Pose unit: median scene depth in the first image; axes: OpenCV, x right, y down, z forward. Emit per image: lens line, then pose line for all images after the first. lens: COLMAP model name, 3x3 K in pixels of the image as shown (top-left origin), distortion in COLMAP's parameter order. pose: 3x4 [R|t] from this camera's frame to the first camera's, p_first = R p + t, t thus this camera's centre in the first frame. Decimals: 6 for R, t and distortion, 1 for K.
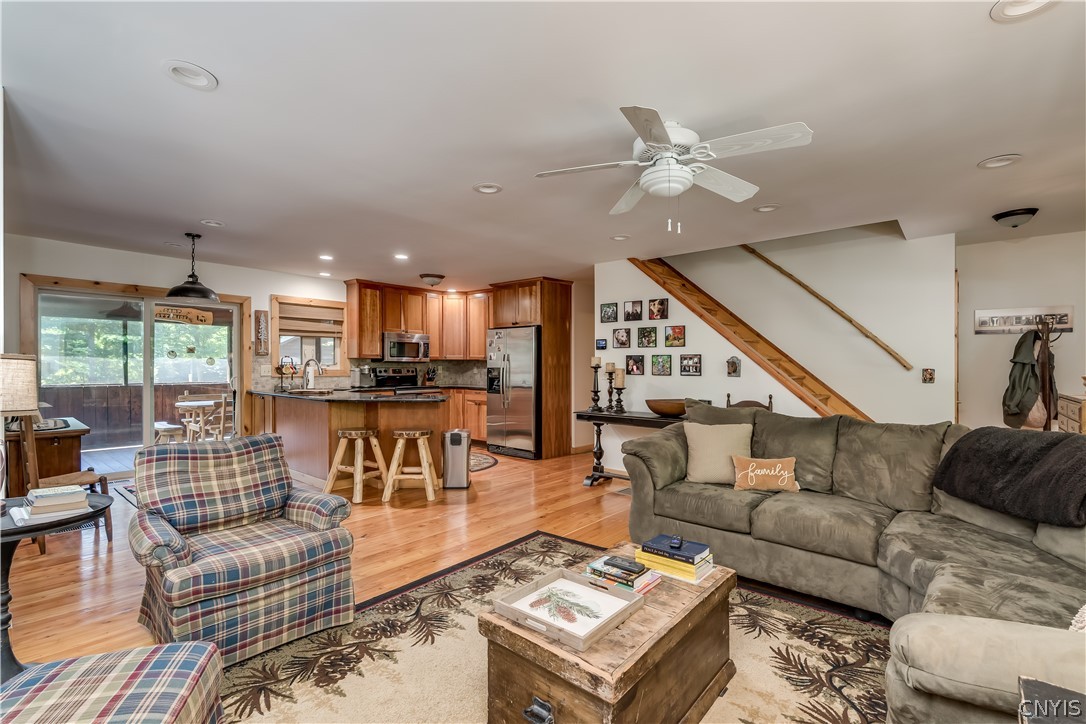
lens RADIAL K [[494.0, 0, 541.5], [0, 494.0, 368.1], [0, 0, 1]] dist [-0.009610, 0.003944]
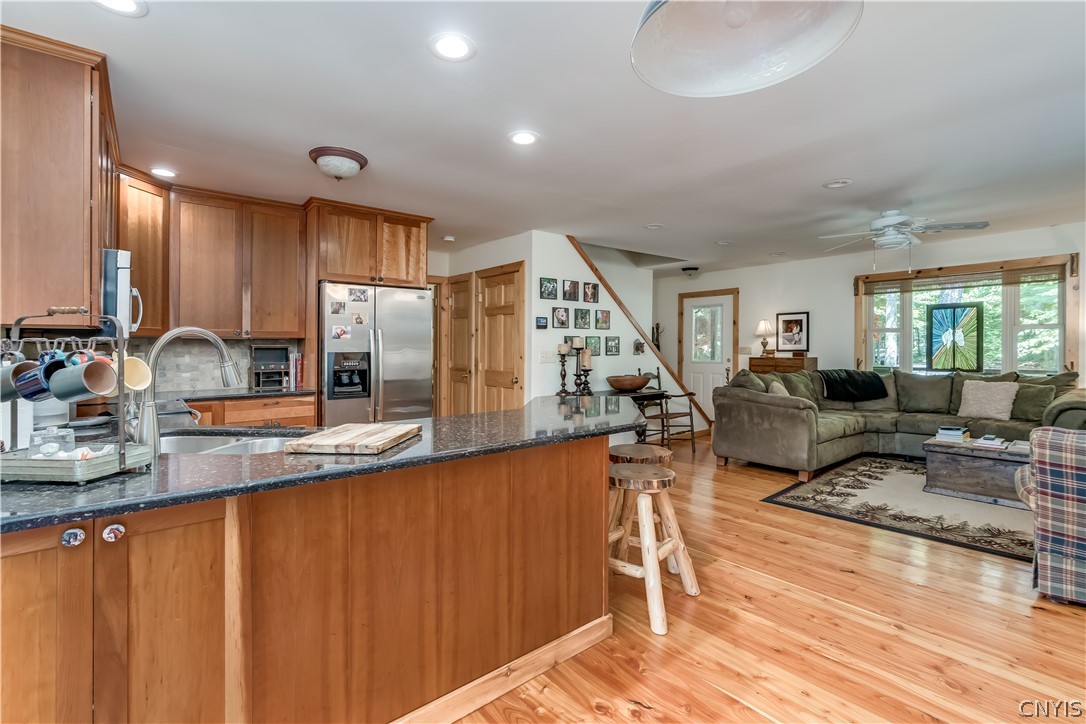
lens RADIAL K [[494.0, 0, 543.1], [0, 494.0, 353.7], [0, 0, 1]] dist [-0.009610, 0.003944]
pose [[0.169761, -0.018918, 0.985304, -0.818003], [0.011014, 0.999790, 0.017298, -0.008999], [-0.985424, 0.007916, 0.169934, 0.924247]]
